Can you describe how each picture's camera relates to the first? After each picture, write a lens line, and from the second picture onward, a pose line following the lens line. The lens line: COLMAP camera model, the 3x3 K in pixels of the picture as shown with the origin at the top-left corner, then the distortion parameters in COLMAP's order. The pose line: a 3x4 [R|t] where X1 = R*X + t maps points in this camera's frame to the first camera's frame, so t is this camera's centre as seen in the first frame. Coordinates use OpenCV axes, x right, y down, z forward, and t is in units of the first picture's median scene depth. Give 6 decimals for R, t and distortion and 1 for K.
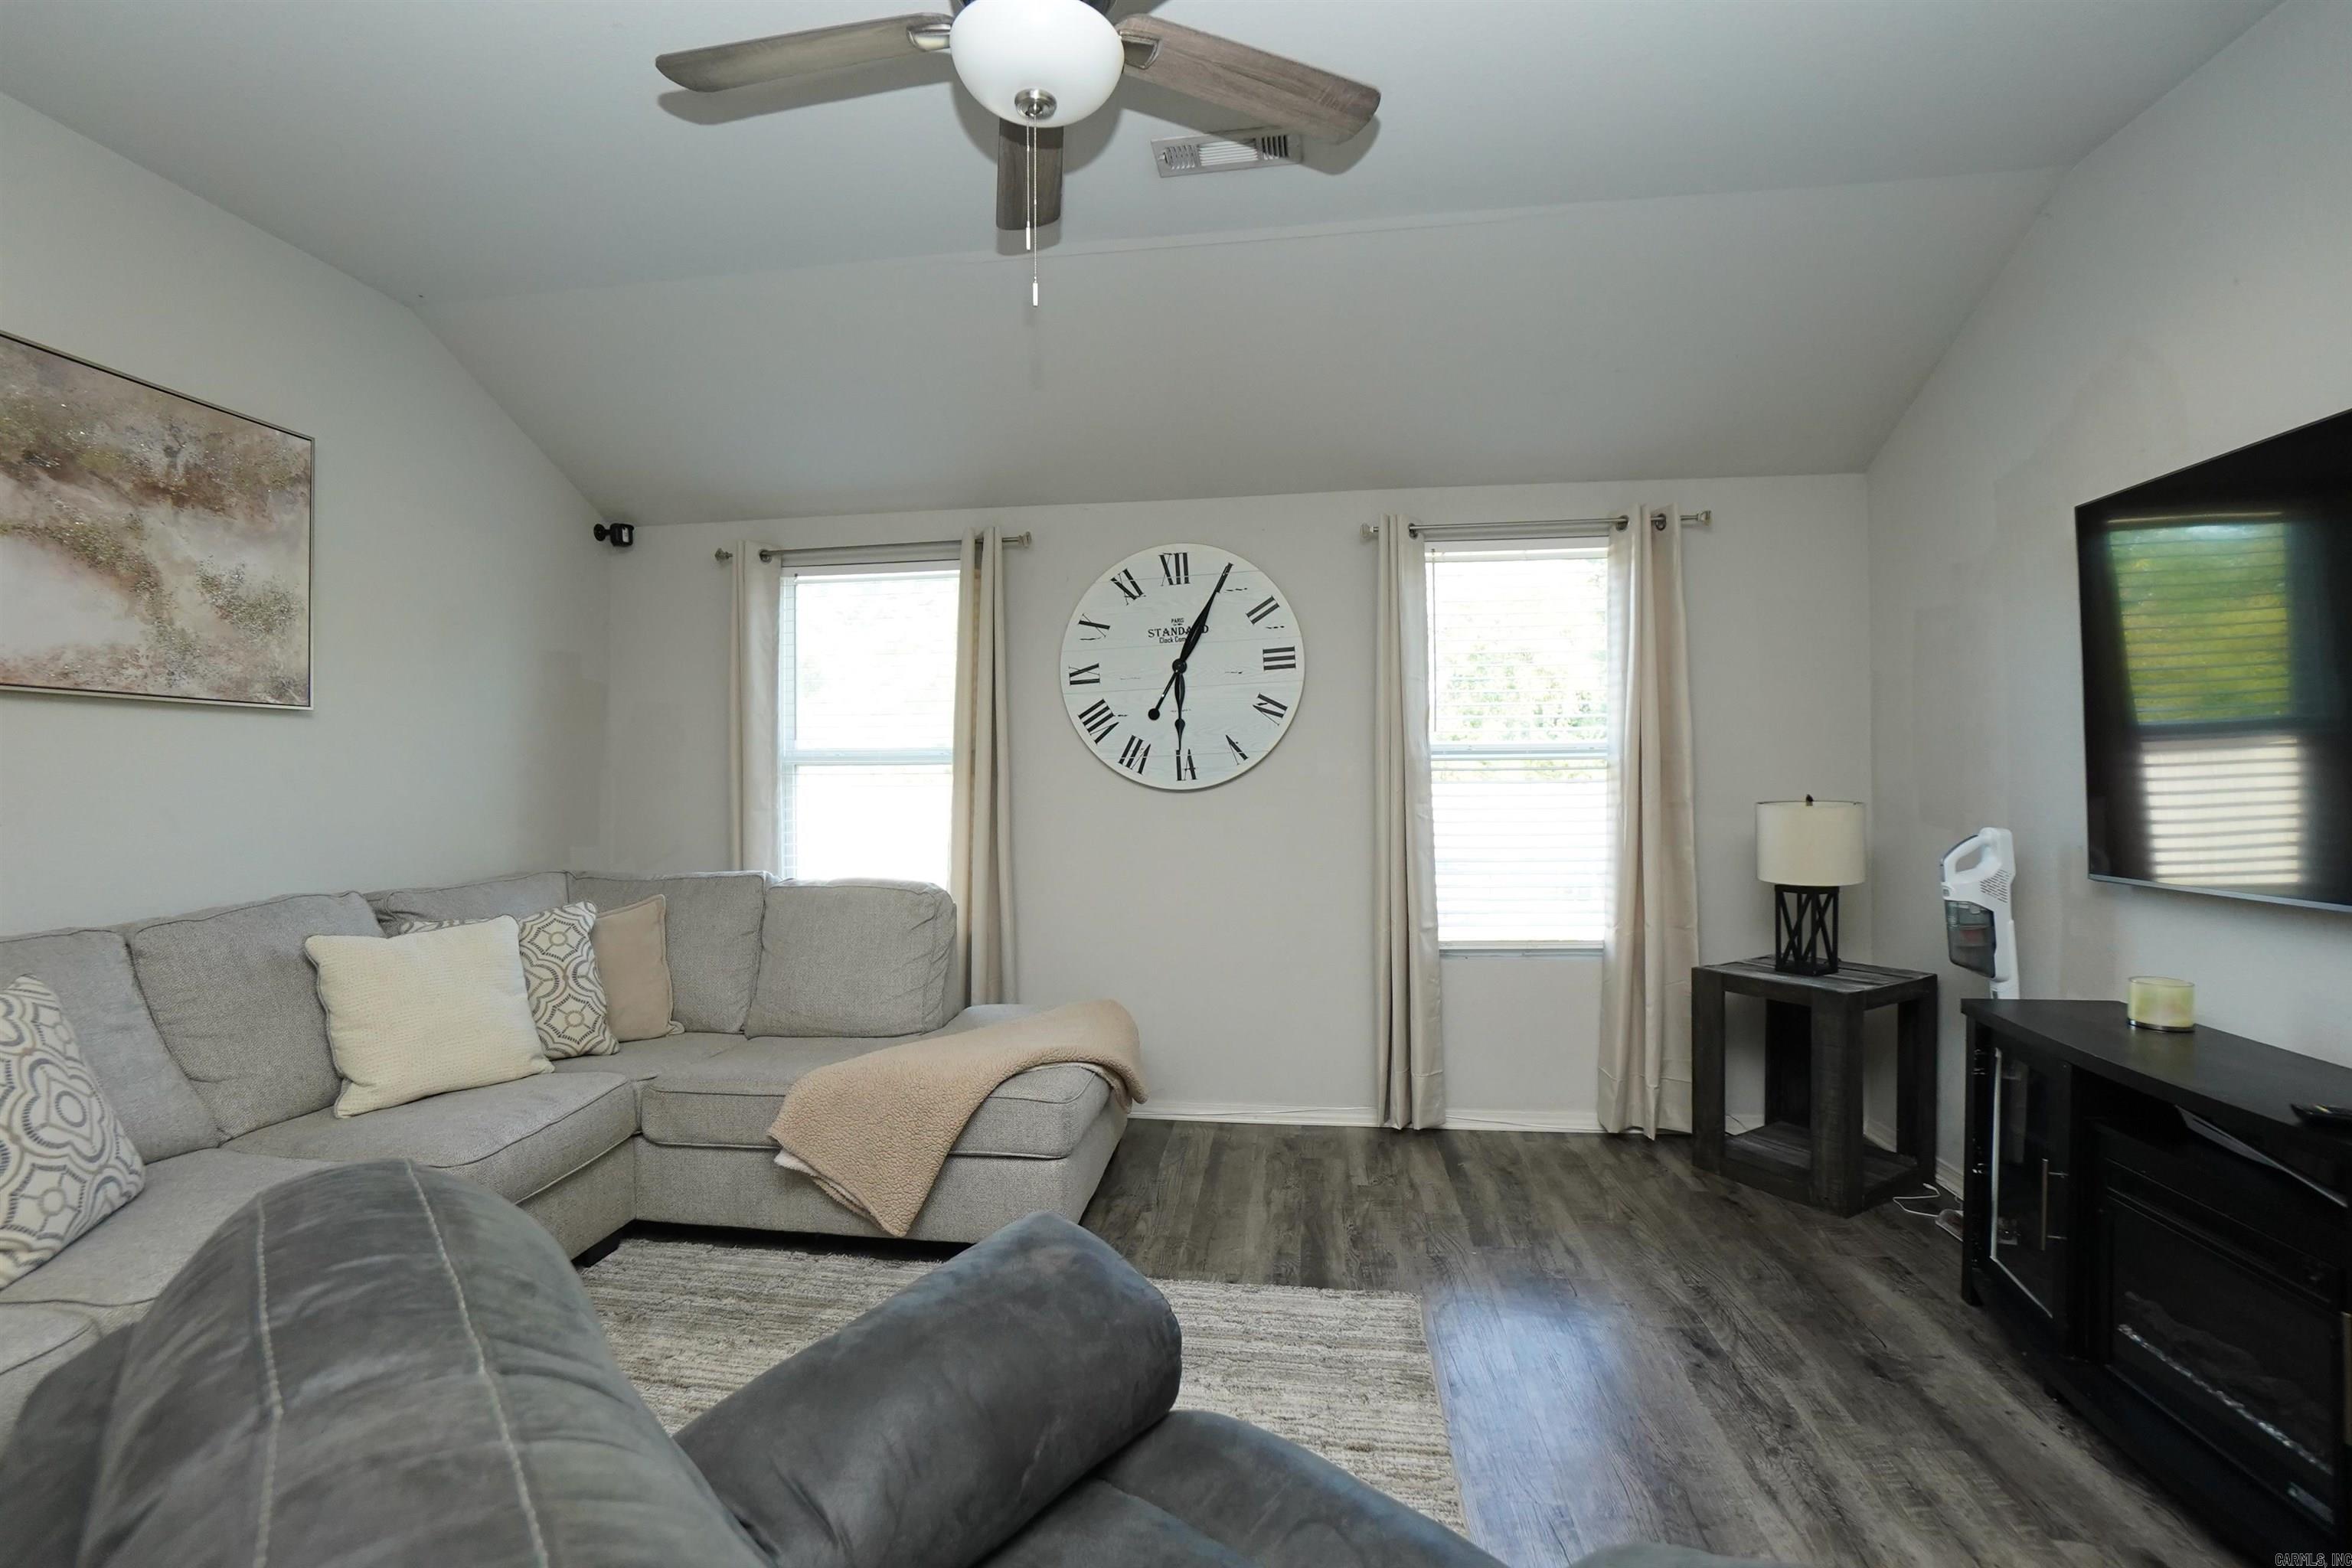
lens RADIAL K [[1025.0, 0, 1162.7], [0, 1025.0, 807.5], [0, 0, 1]] dist [-0.020614, 0.000259]
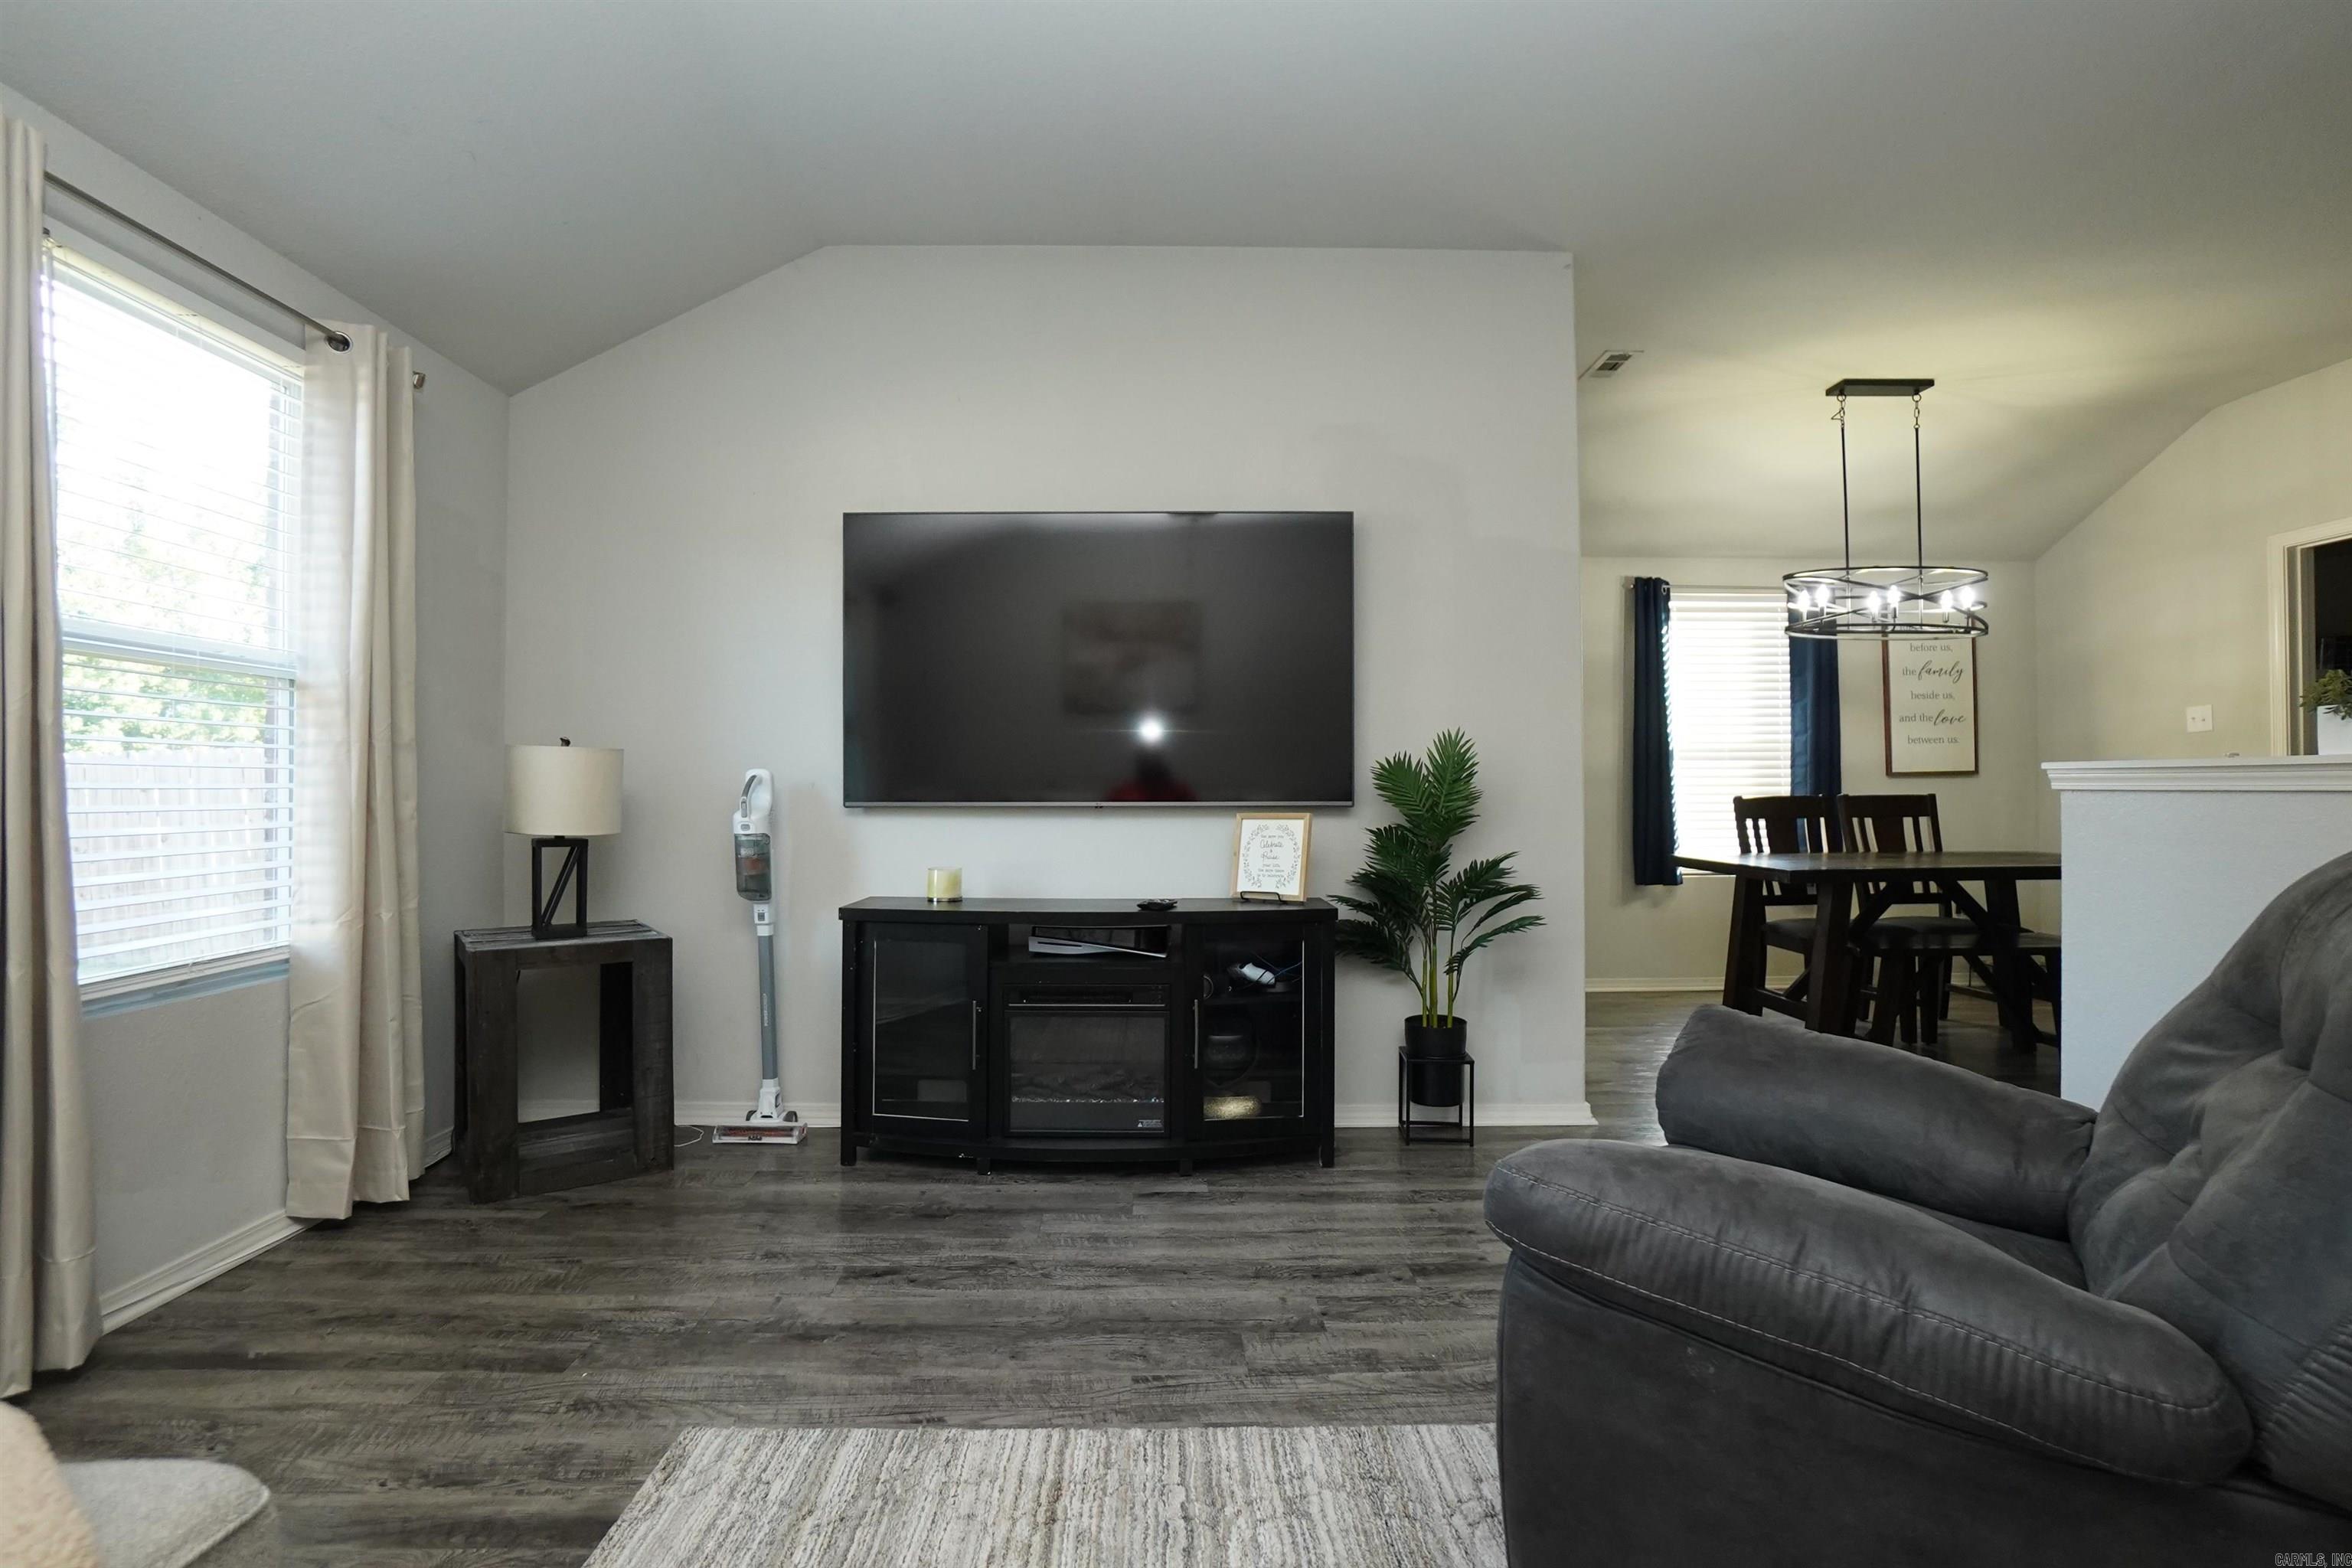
lens RADIAL K [[1113.1, 0, 1144.8], [0, 1113.1, 782.4], [0, 0, 1]] dist [-0.031168, 0.000171]
pose [[-0.135603, 0.021647, 0.990527, -0.337939], [0.025074, 0.999516, -0.018411, 0.049843], [-0.990446, 0.022340, -0.136080, 0.522370]]
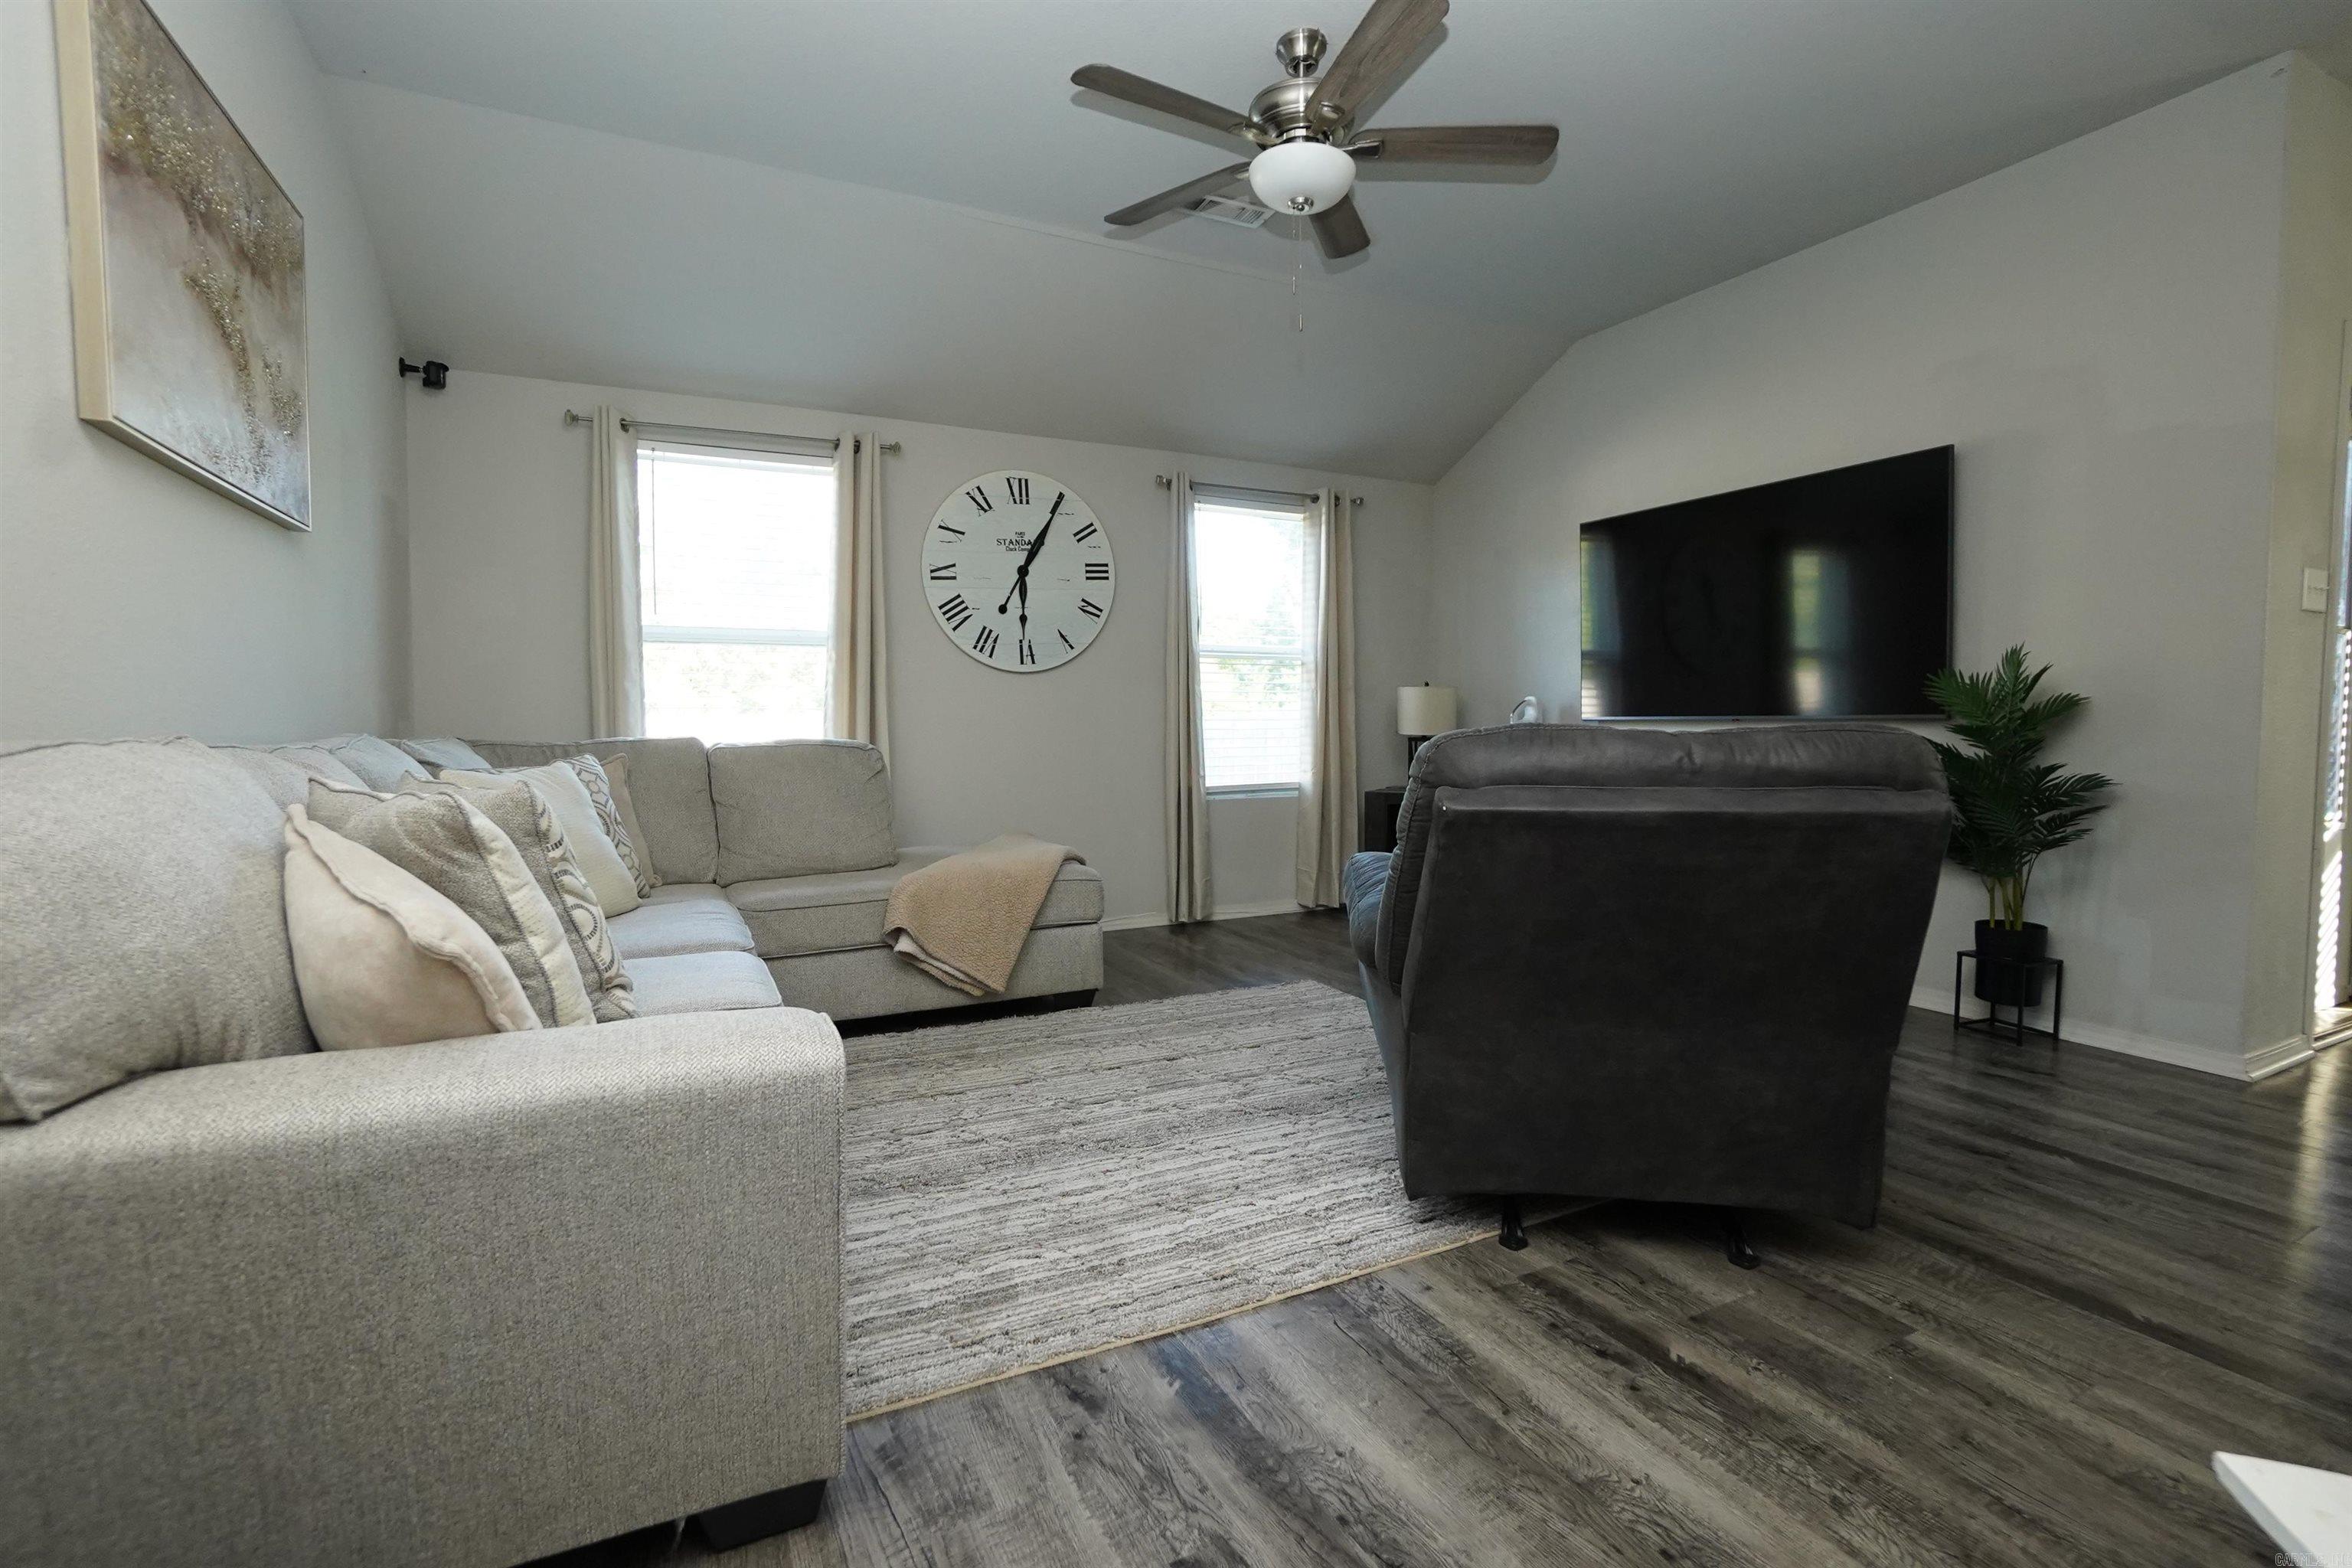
lens RADIAL K [[1055.4, 0, 1148.3], [0, 1055.4, 781.3], [0, 0, 1]] dist [-0.011757, 0.000150]
pose [[0.836487, -0.025320, 0.547401, -0.562481], [0.008976, 0.999431, 0.032512, 0.075002], [-0.547913, -0.022282, 0.836239, -0.148580]]
